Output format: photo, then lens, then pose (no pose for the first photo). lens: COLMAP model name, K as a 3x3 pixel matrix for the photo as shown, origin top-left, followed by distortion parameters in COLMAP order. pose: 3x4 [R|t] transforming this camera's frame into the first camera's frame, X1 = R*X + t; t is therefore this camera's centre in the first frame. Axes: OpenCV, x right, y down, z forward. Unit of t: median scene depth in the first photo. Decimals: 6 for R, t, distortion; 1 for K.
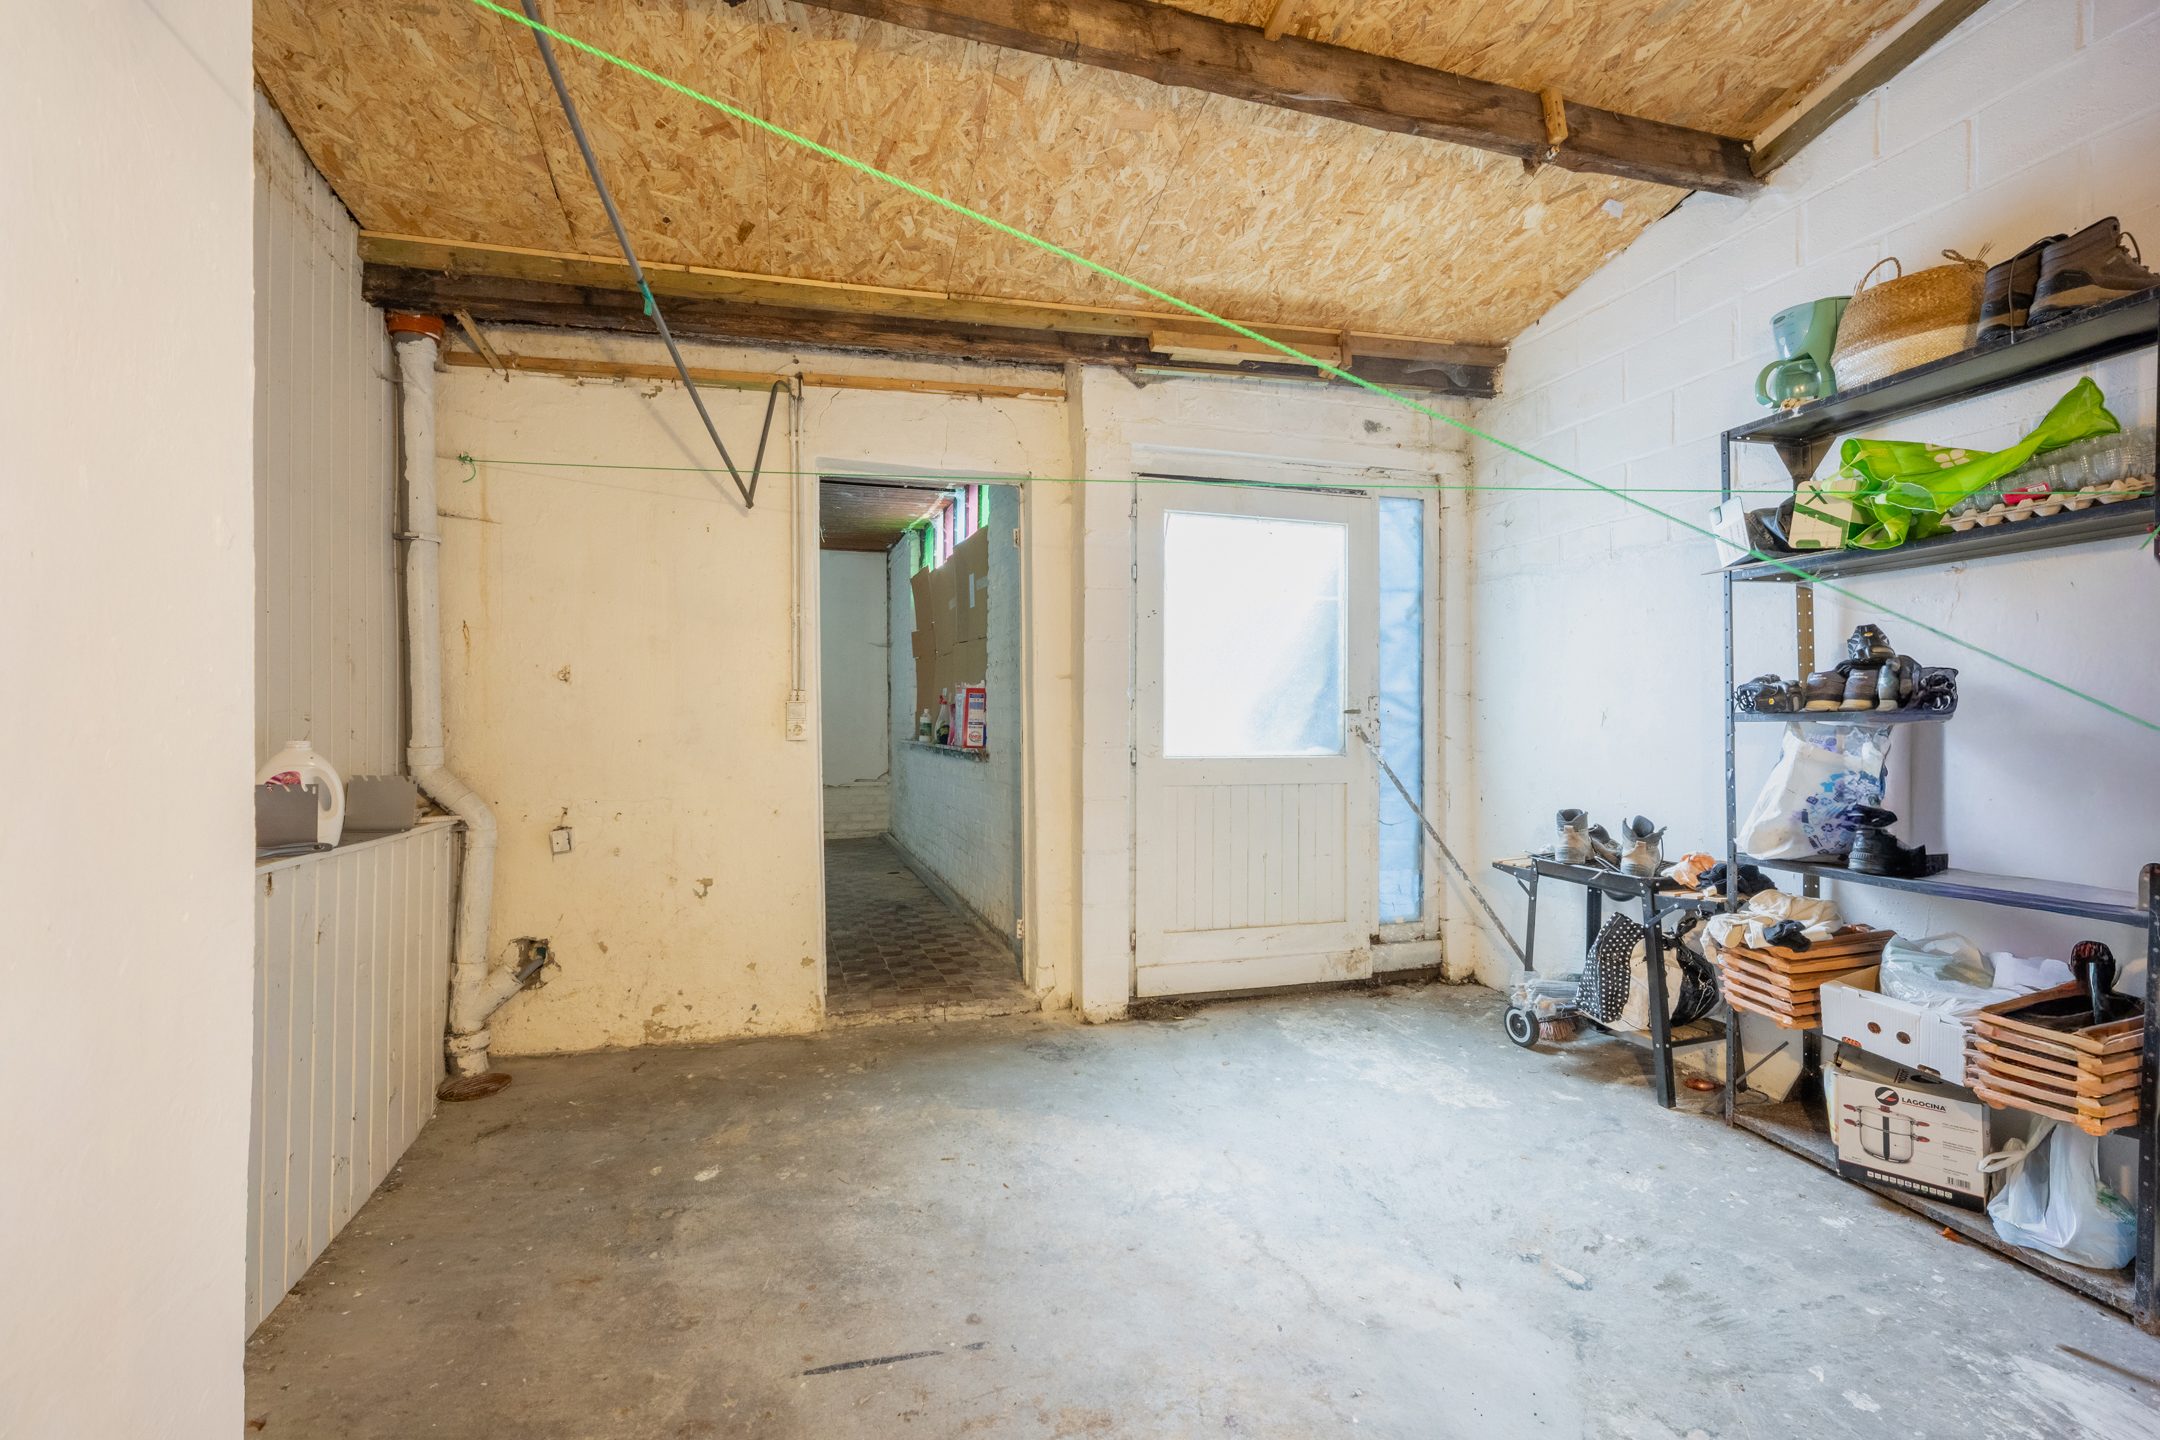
lens RADIAL K [[943.6, 0, 1091.7], [0, 943.6, 702.7], [0, 0, 1]] dist [-0.001807, -0.000254]
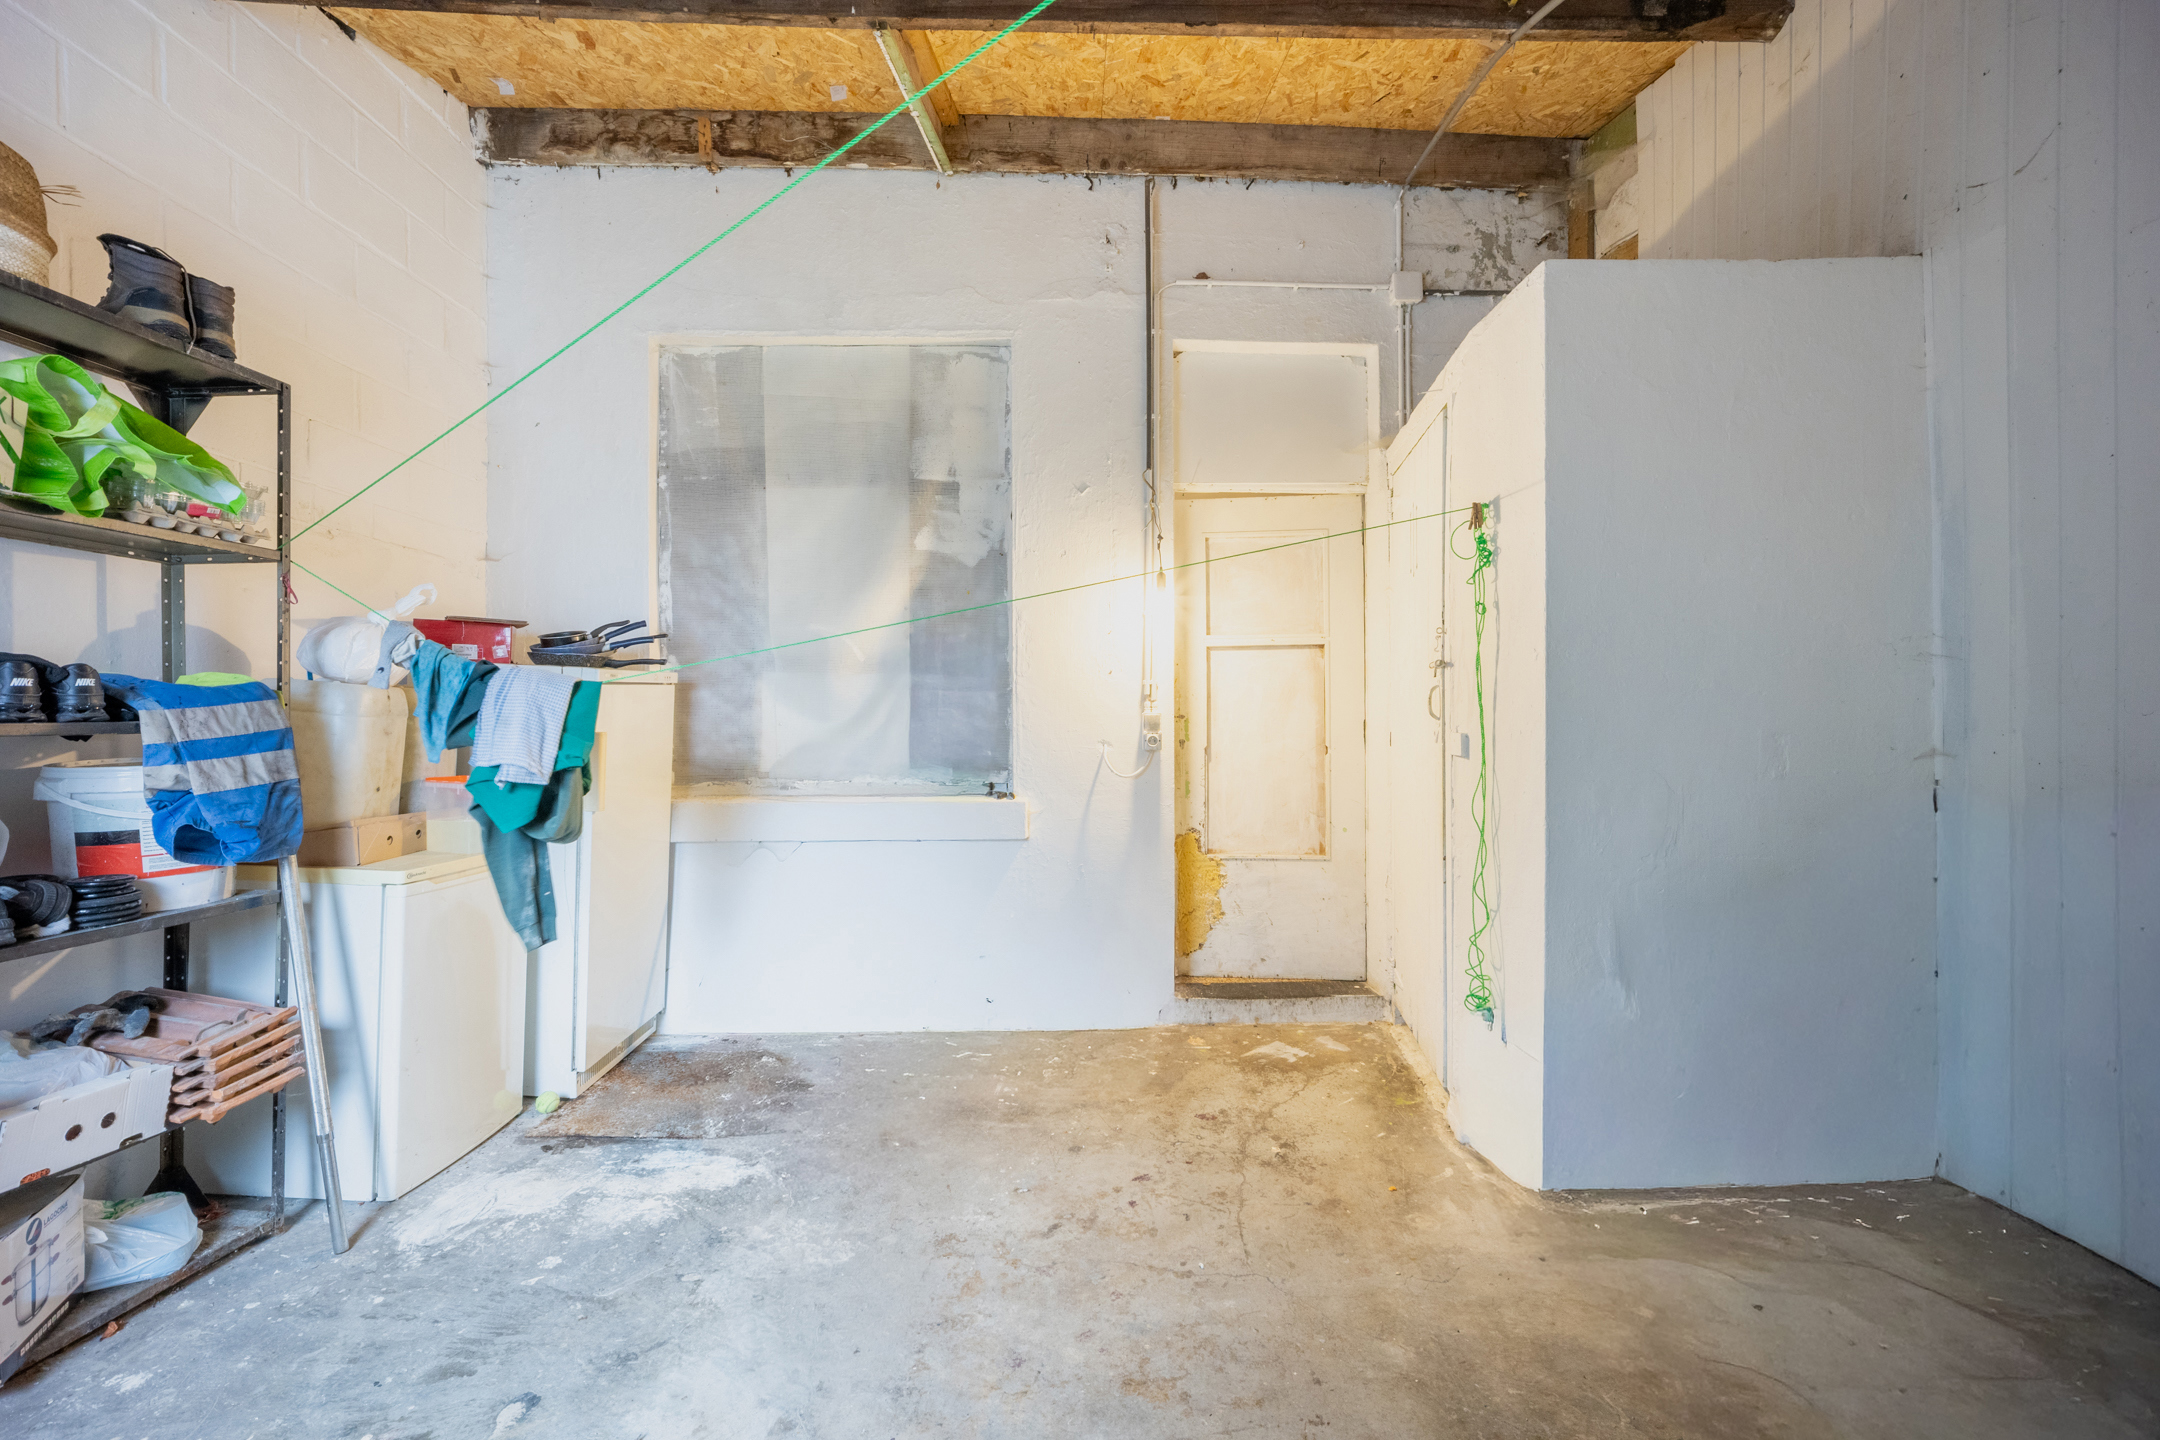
lens RADIAL K [[943.6, 0, 1091.7], [0, 943.6, 702.7], [0, 0, 1]] dist [-0.001807, -0.000254]
pose [[-0.951631, 0.008885, 0.307115, -0.284690], [0.003784, 0.999845, -0.017202, 0.012636], [-0.307220, -0.015208, -0.951517, 2.073223]]
